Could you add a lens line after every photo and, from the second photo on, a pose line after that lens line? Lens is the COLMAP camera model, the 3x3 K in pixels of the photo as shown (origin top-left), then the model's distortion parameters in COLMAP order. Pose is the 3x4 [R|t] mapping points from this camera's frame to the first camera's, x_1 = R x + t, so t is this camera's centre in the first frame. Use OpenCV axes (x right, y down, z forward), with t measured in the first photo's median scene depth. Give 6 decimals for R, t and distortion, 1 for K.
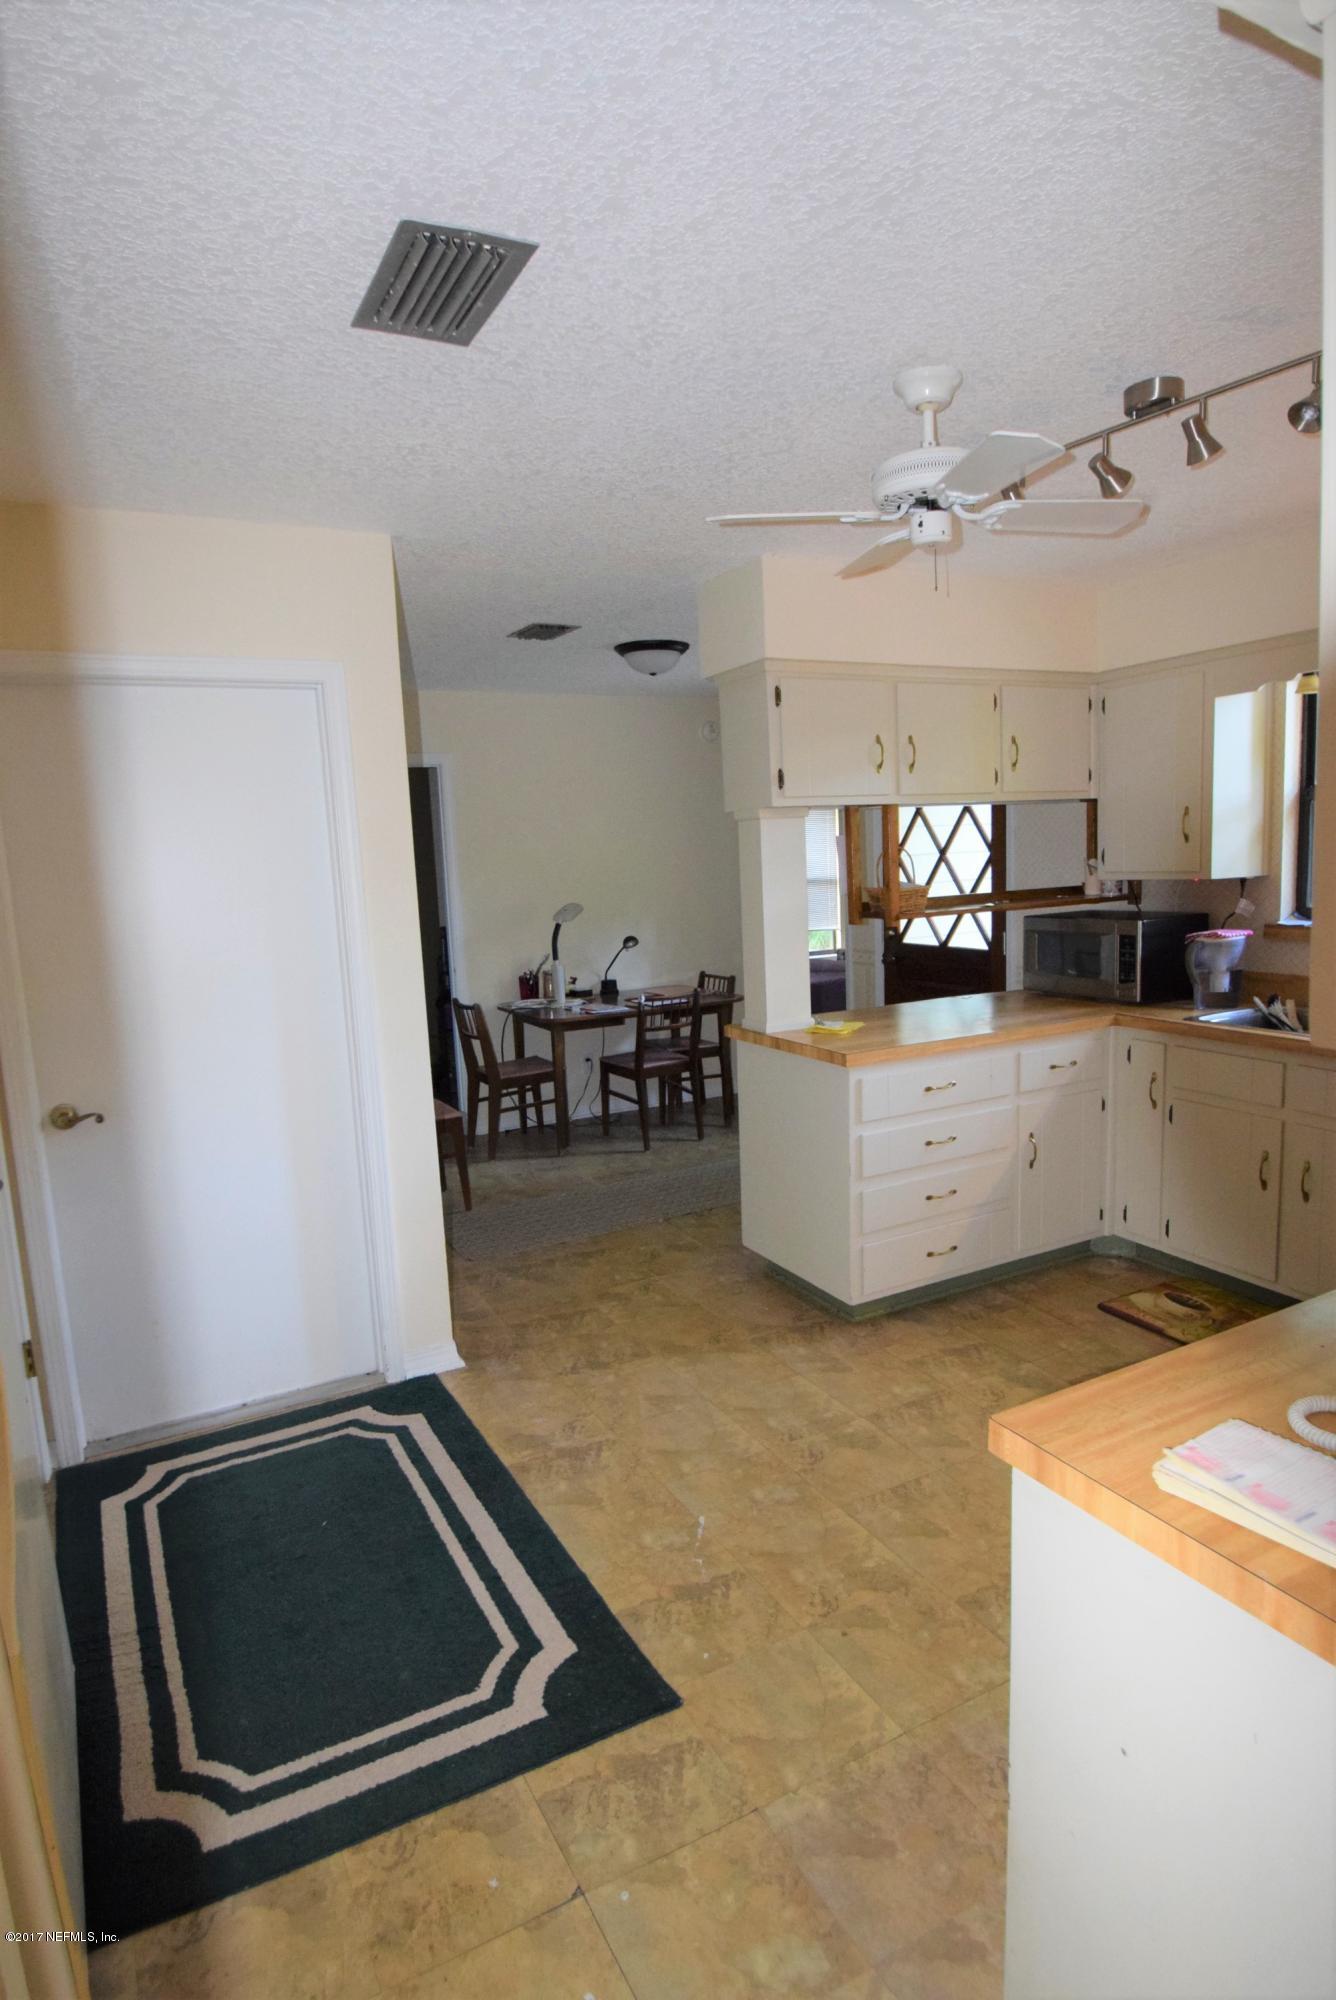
lens RADIAL K [[1124.9, 0, 668.0], [0, 1124.9, 1000.0], [0, 0, 1]] dist [-0.005561, 0.001507]
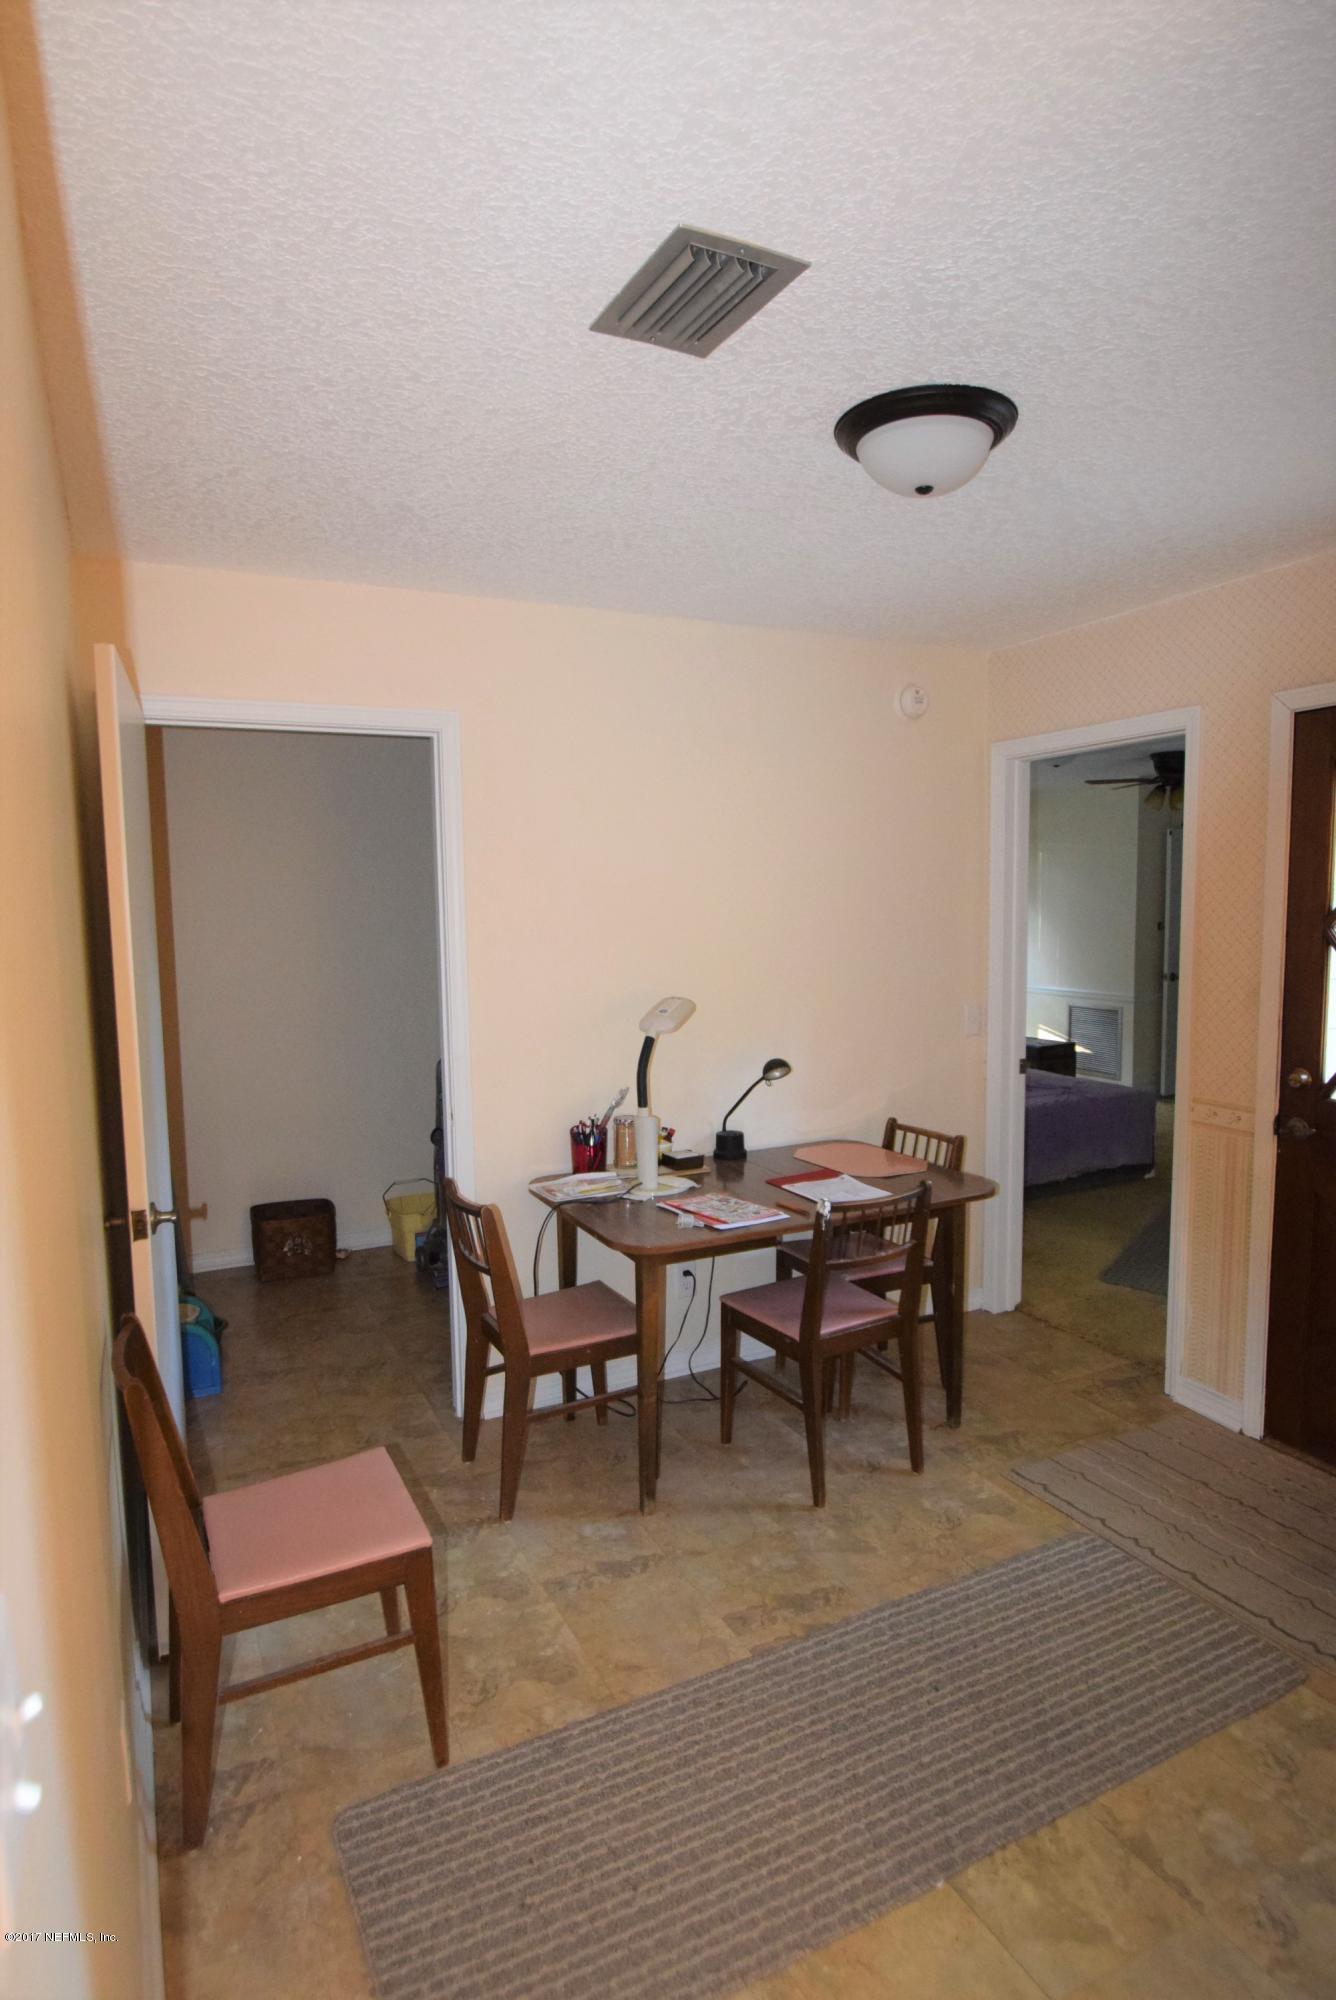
lens RADIAL K [[1124.9, 0, 668.0], [0, 1124.9, 1000.0], [0, 0, 1]] dist [-0.005561, 0.001507]
pose [[0.999099, 0.031267, -0.028698, -0.073954], [-0.032664, 0.998236, -0.049570, -0.058537], [0.027098, 0.050462, 0.998358, 0.469732]]
